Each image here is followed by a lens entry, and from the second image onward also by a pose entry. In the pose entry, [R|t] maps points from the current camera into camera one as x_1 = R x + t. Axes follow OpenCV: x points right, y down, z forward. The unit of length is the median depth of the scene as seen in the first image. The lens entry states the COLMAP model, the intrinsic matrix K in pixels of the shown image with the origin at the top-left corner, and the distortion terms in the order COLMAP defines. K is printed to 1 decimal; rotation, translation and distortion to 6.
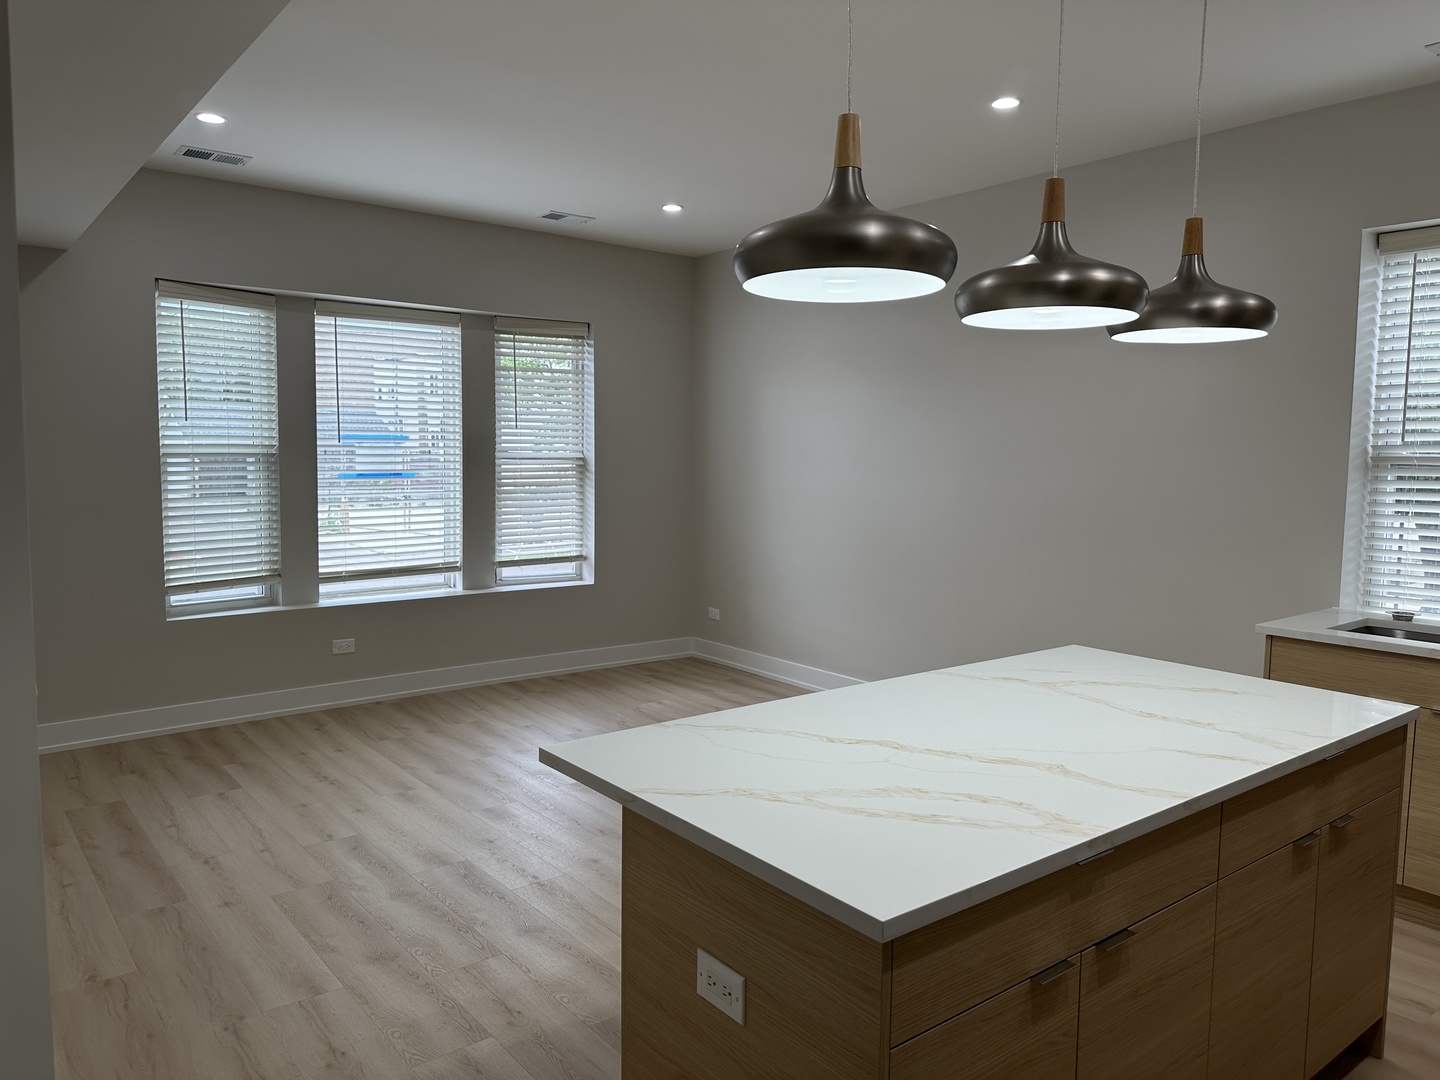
lens RADIAL K [[990.5, 0, 688.8], [0, 990.5, 533.4], [0, 0, 1]] dist [0.161126, -0.199721]
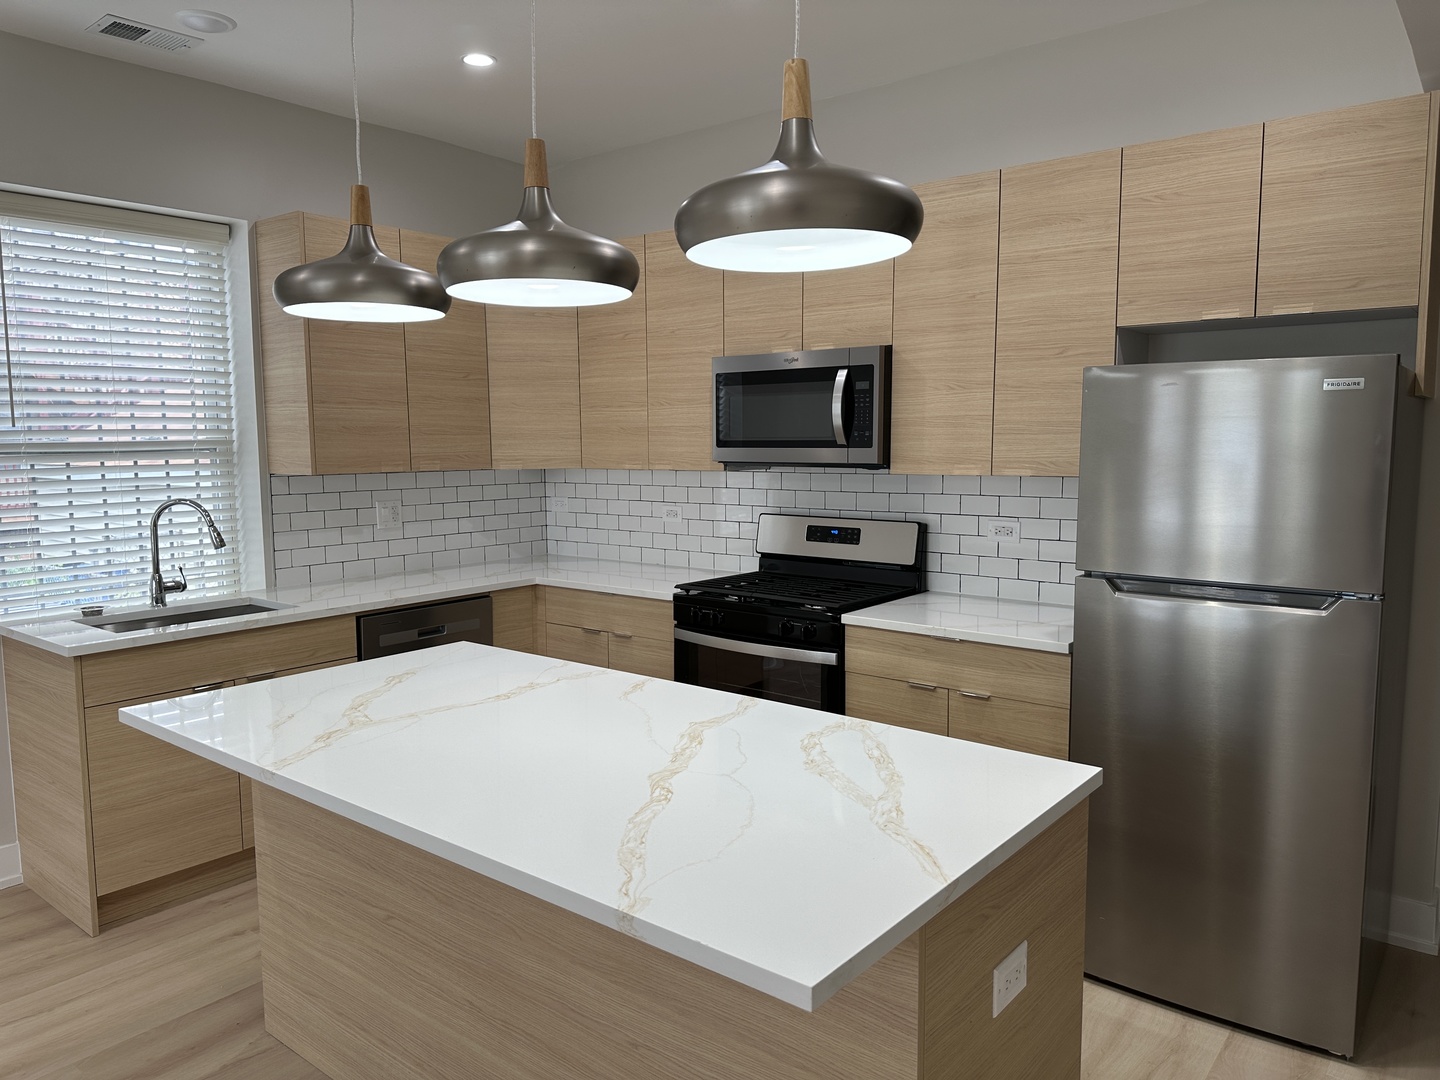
lens RADIAL K [[1006.8, 0, 725.9], [0, 1006.8, 539.3], [0, 0, 1]] dist [0.063147, -0.073461]
pose [[-0.249371, -0.103714, 0.962838, -0.636201], [0.086850, 0.987847, 0.128901, -0.098542], [-0.964506, 0.115767, -0.237333, 1.145169]]
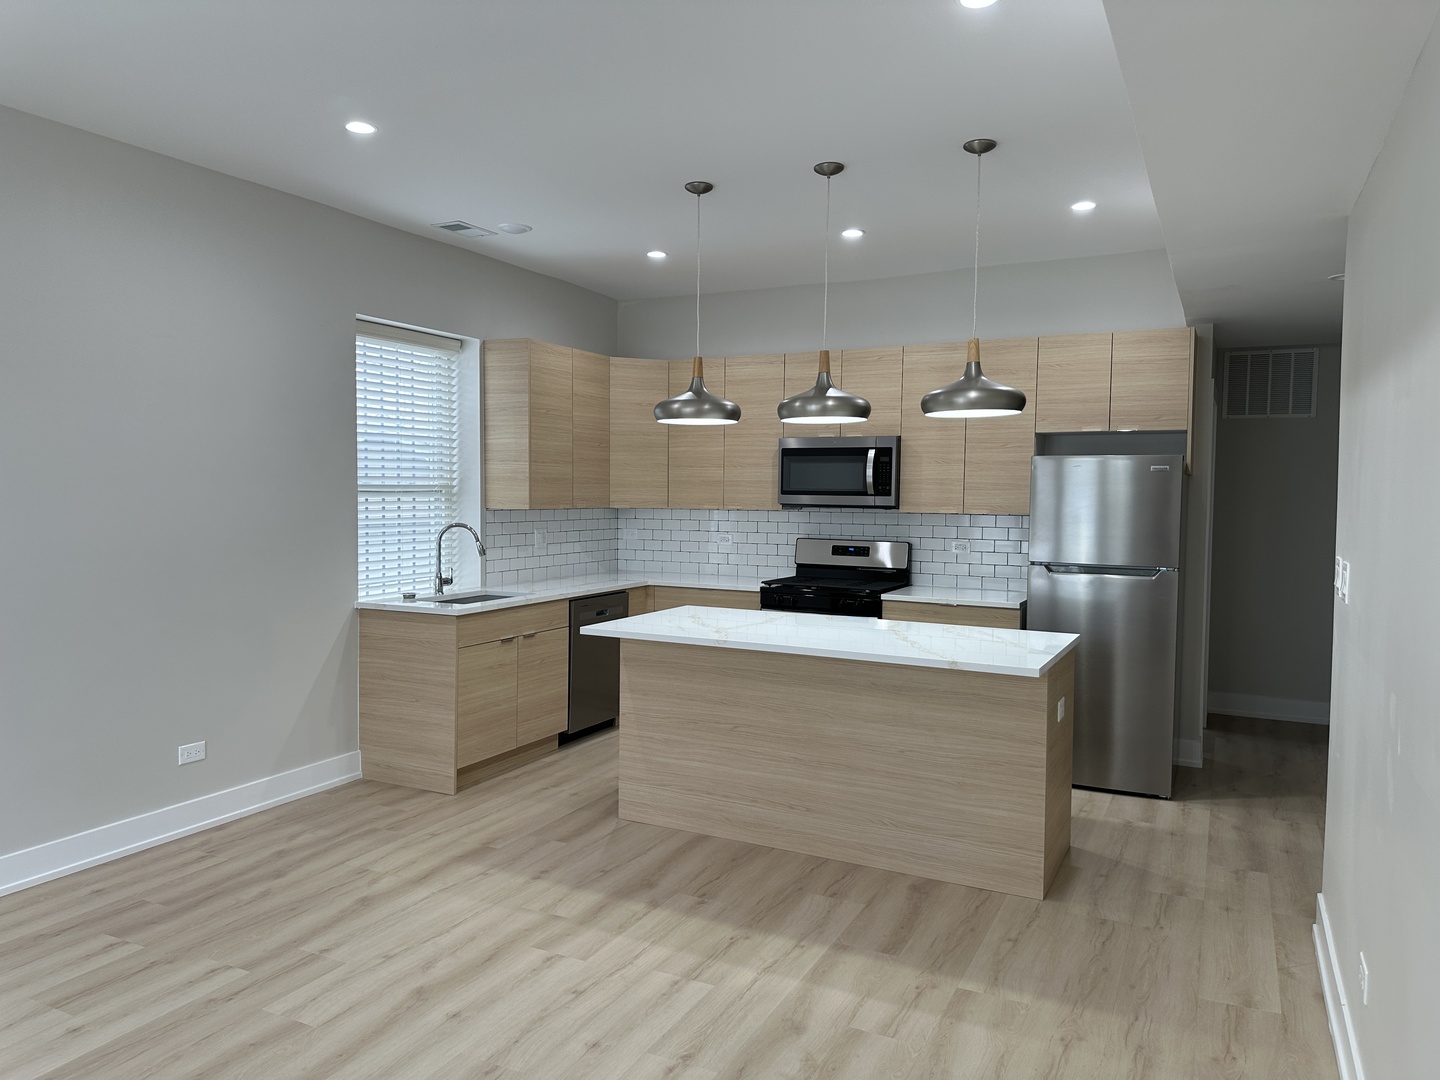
lens RADIAL K [[1012.8, 0, 722.6], [0, 1012.8, 538.6], [0, 0, 1]] dist [0.120393, -0.189411]
pose [[-0.443990, -0.055784, 0.894294, -1.412325], [0.061858, 0.993771, 0.092701, -0.187811], [-0.893894, 0.096478, -0.437773, 2.184718]]
